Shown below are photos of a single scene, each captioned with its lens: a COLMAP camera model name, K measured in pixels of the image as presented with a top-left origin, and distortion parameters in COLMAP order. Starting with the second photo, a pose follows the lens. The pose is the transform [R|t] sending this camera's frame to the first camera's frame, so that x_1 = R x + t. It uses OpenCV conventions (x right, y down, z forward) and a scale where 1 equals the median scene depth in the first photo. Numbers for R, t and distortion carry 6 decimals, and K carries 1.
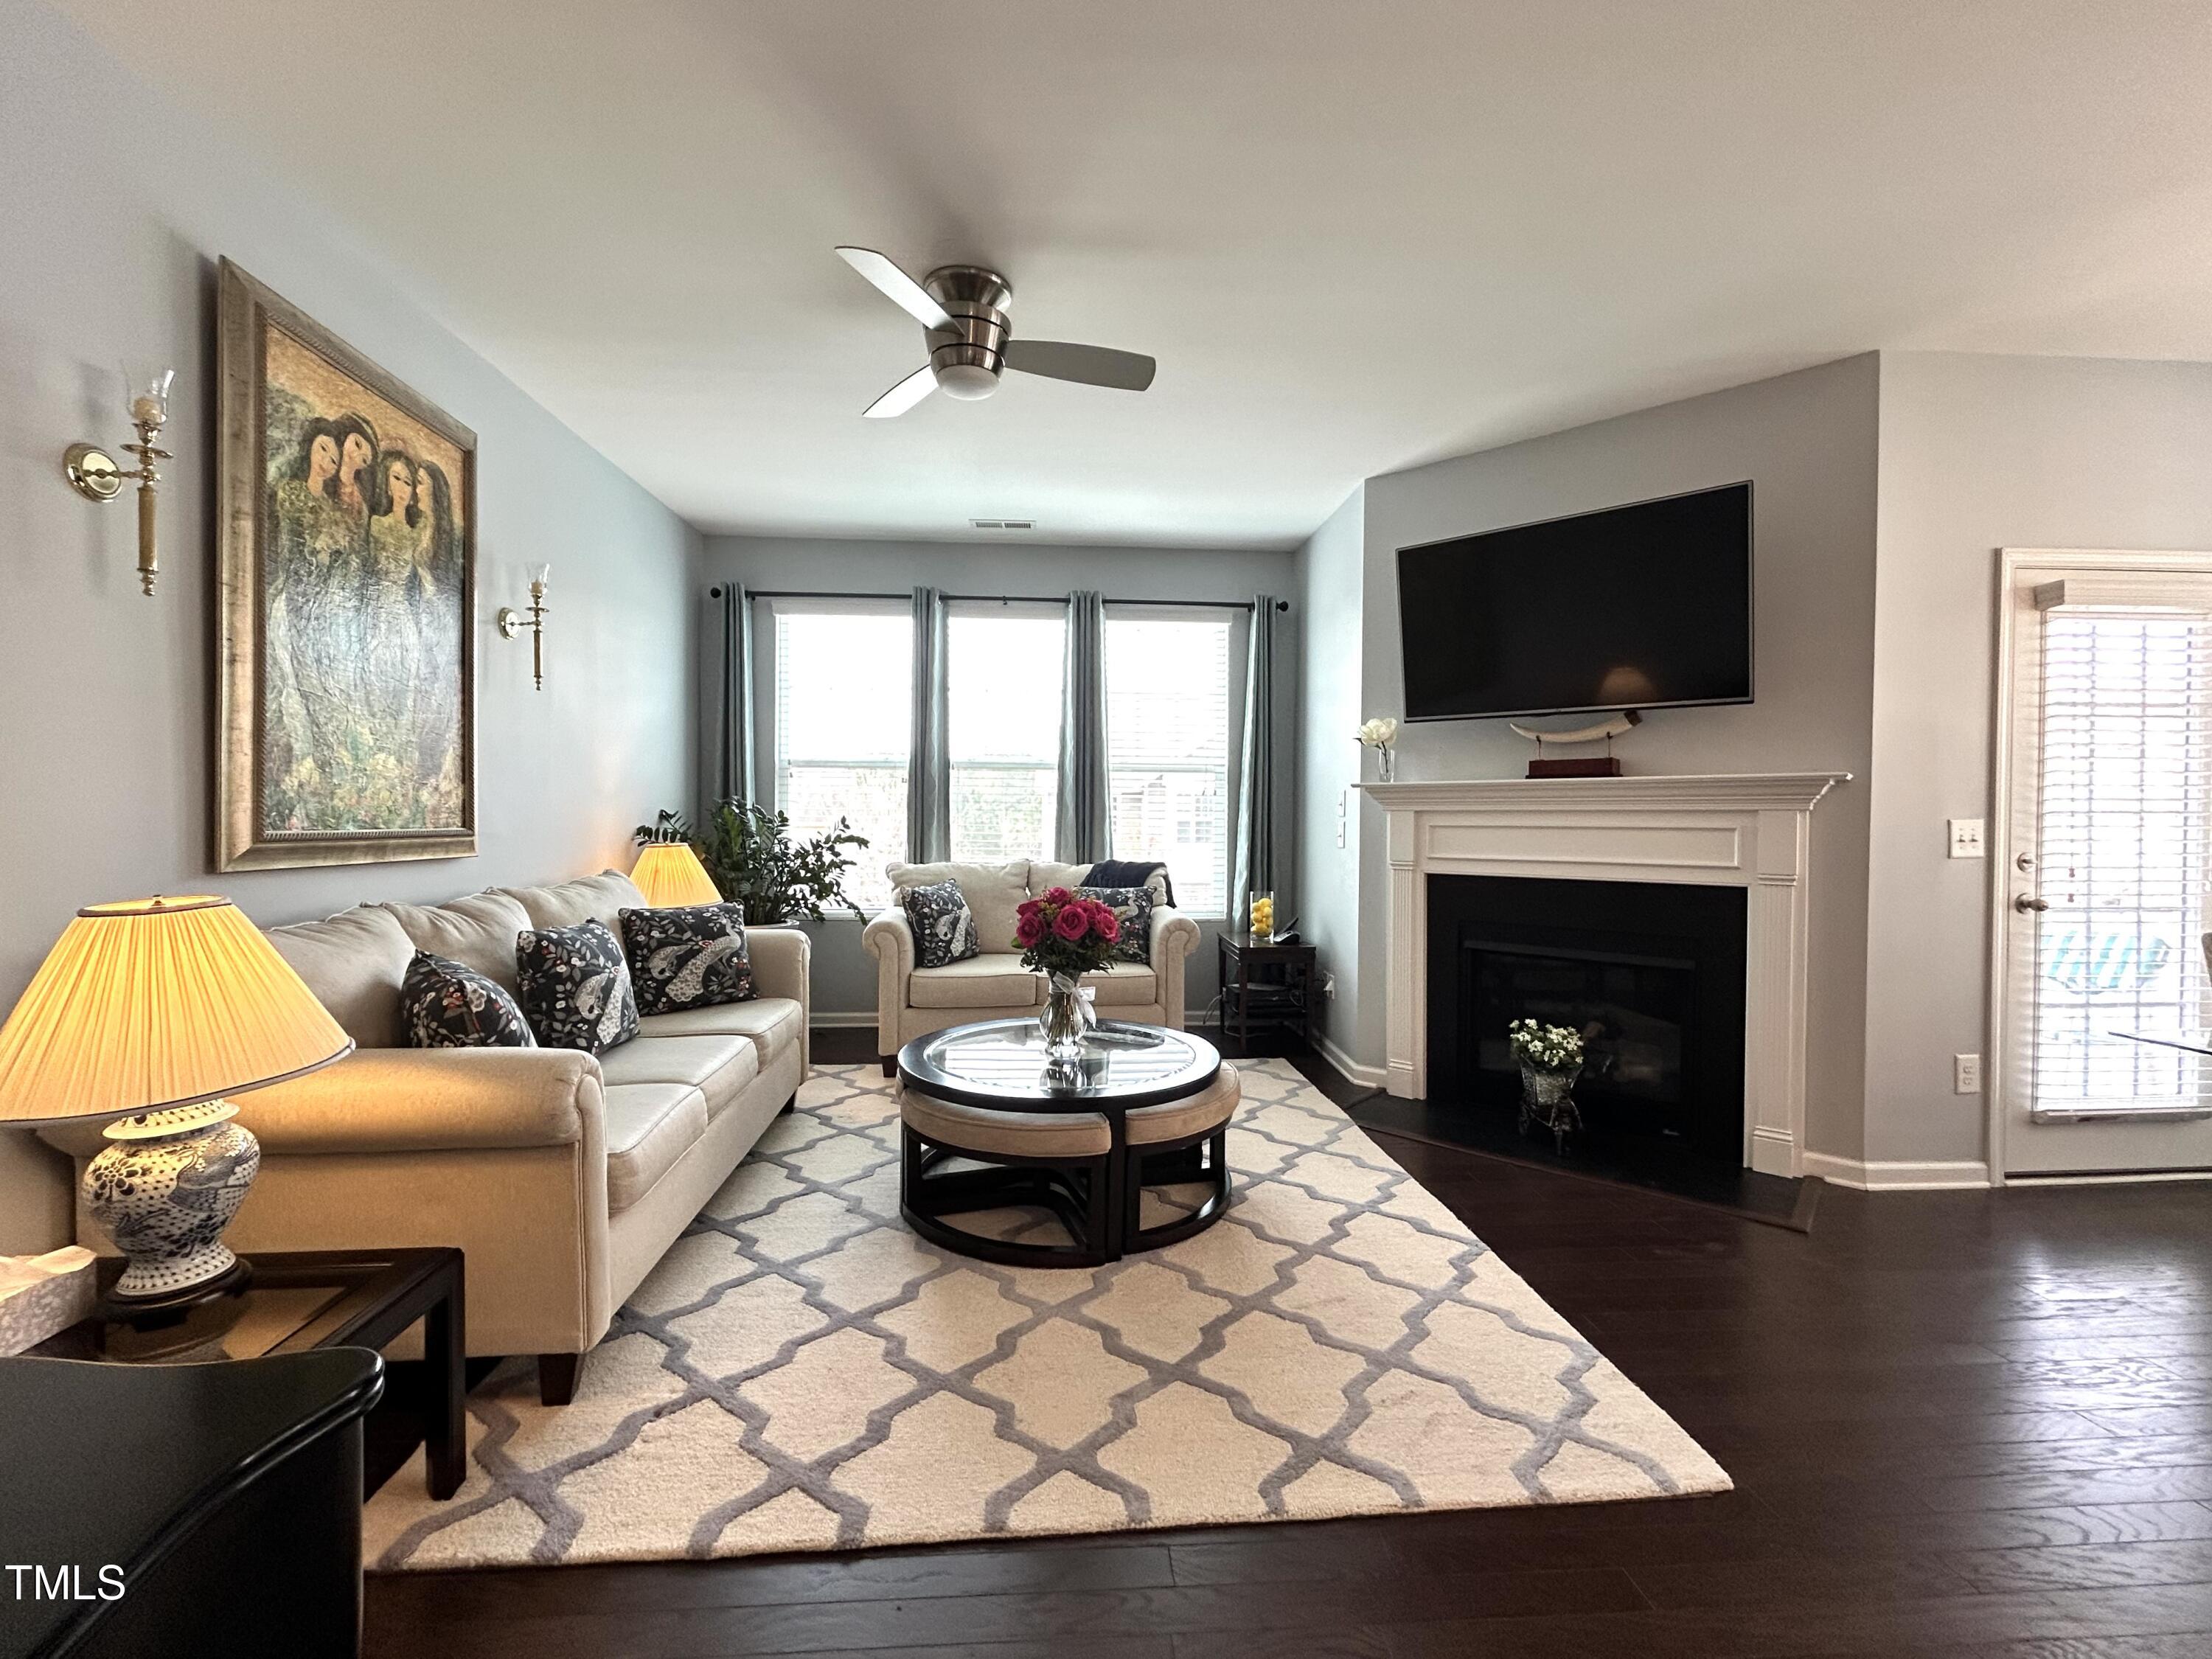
lens RADIAL K [[937.7, 0, 1106.0], [0, 937.7, 829.5], [0, 0, 1]] dist [-0.000932, 0.000329]
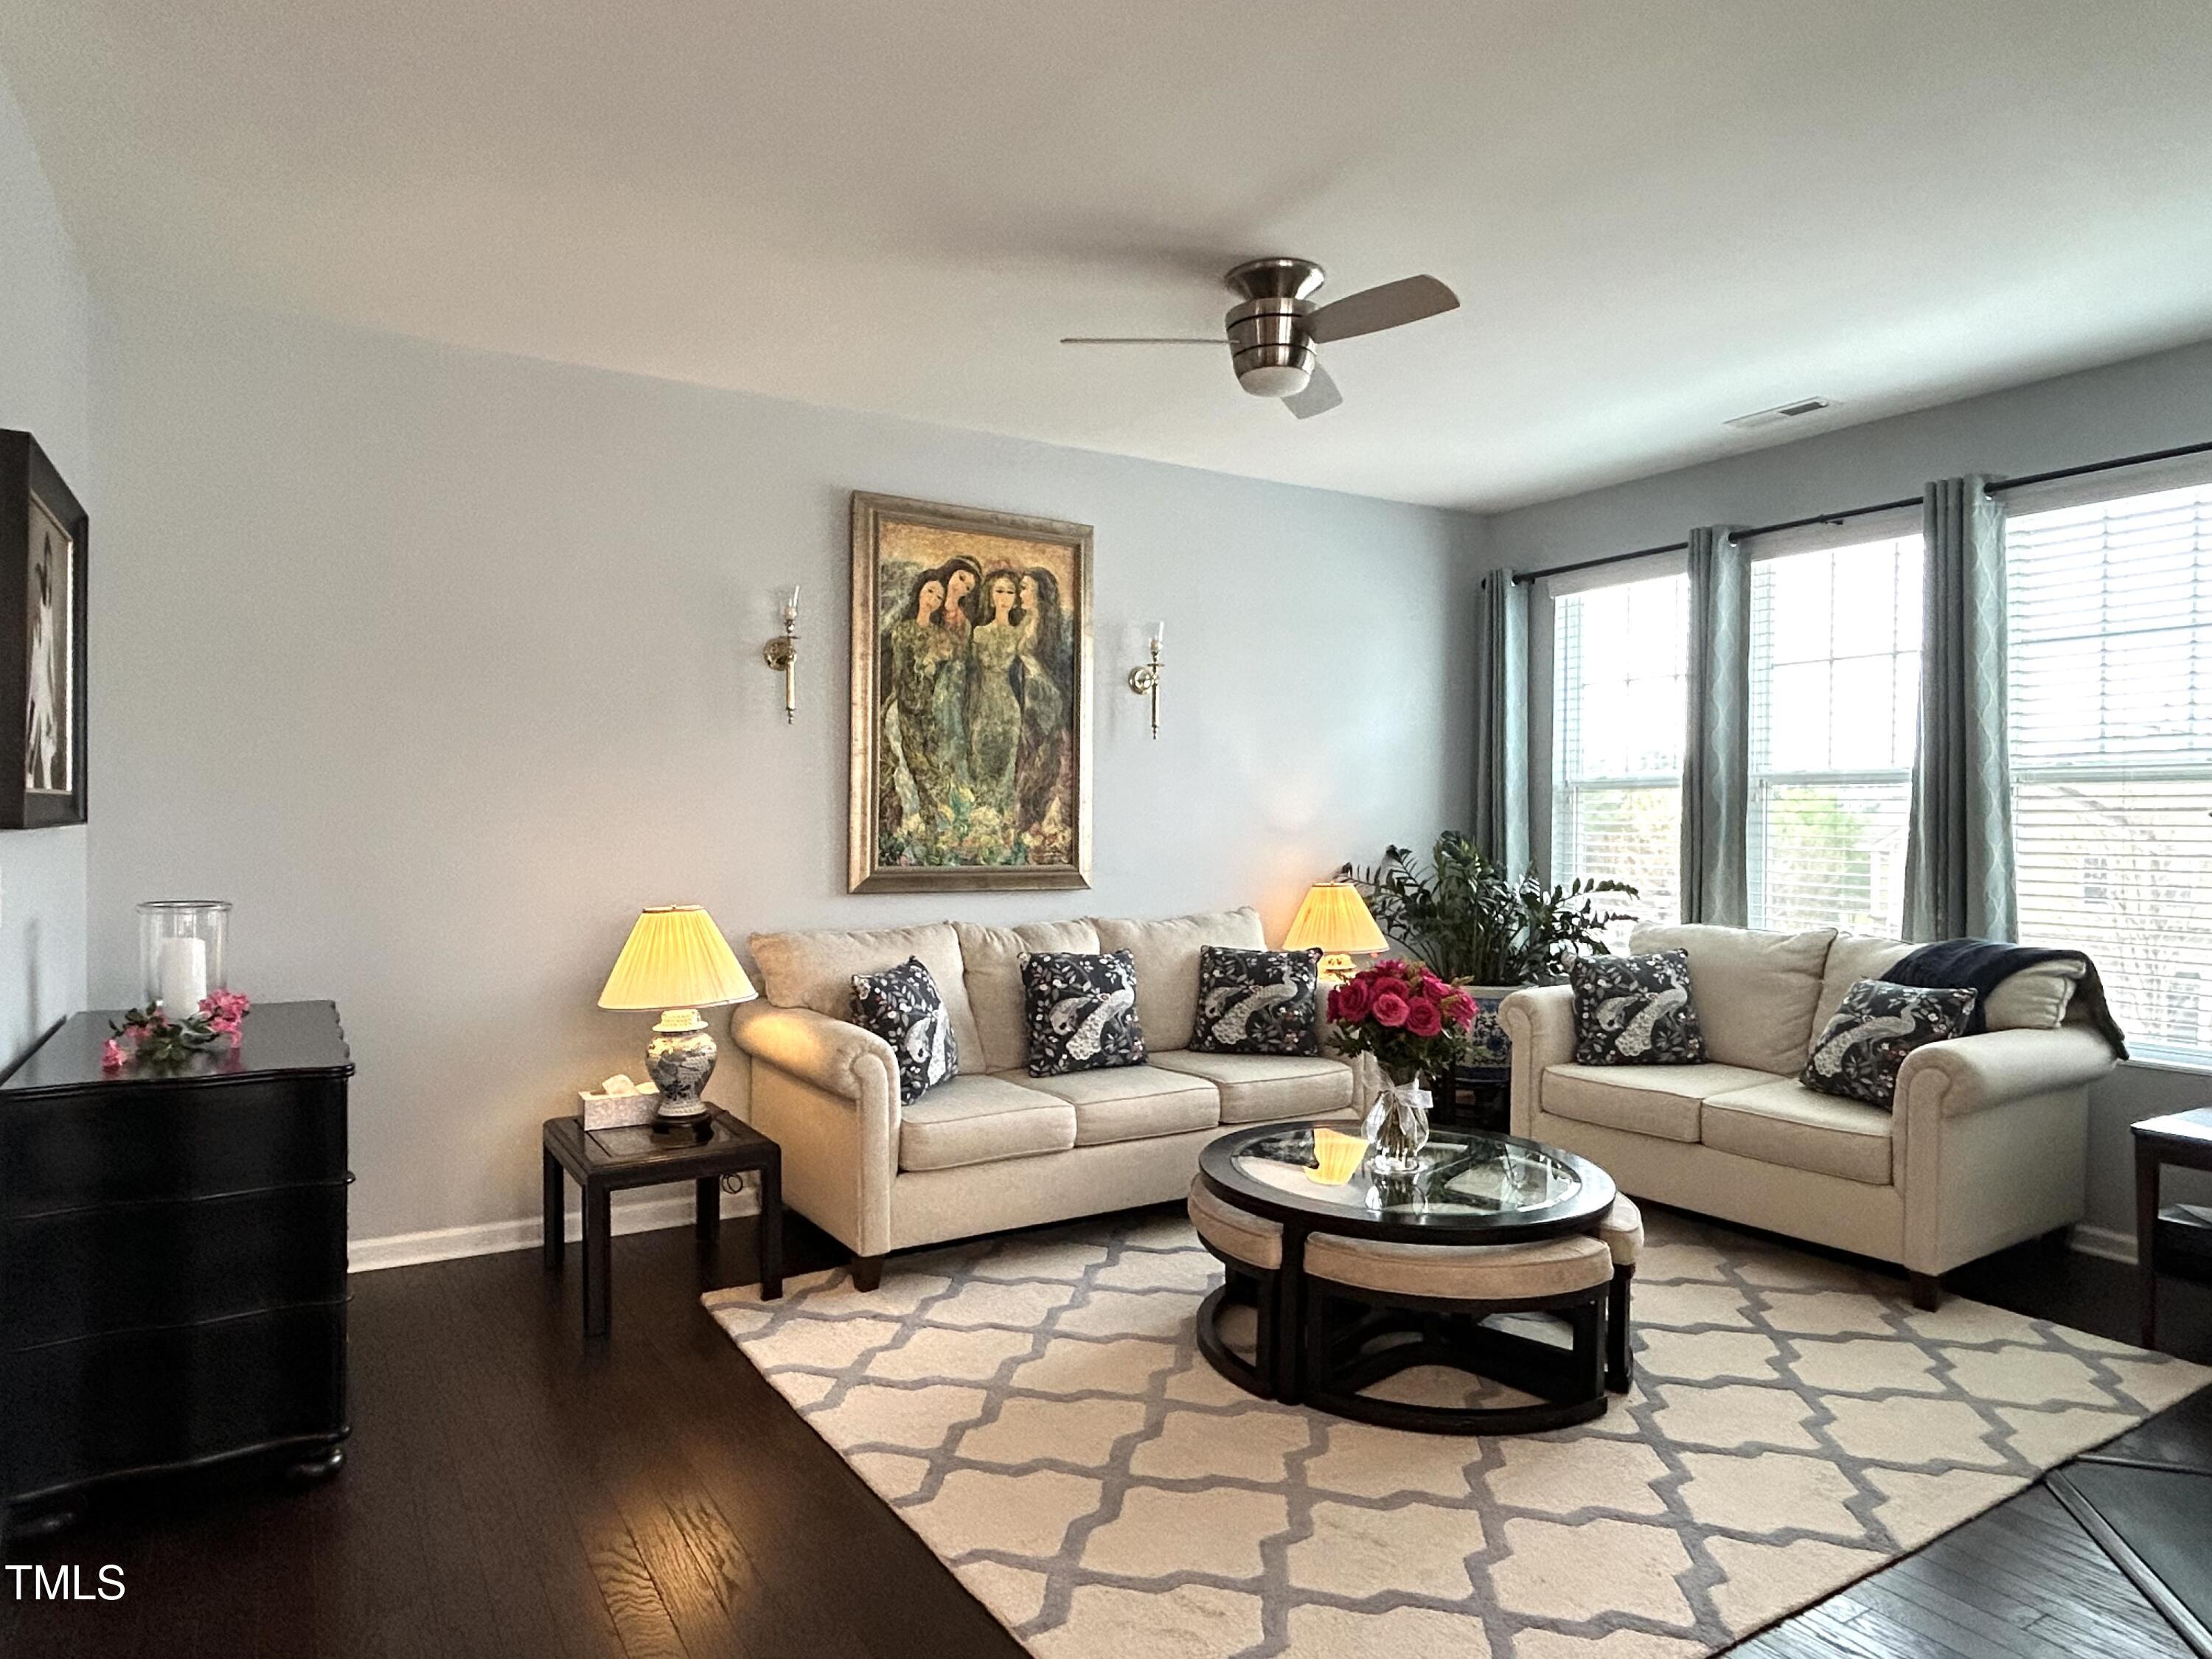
lens RADIAL K [[1364.4, 0, 1106.0], [0, 1364.4, 829.5], [0, 0, 1]] dist [0.001110, 0.000012]
pose [[0.460175, 0.001433, -0.887827, 0.953786], [-0.016050, 0.999849, -0.006705, -0.038625], [0.887683, 0.017335, 0.460129, 0.271157]]
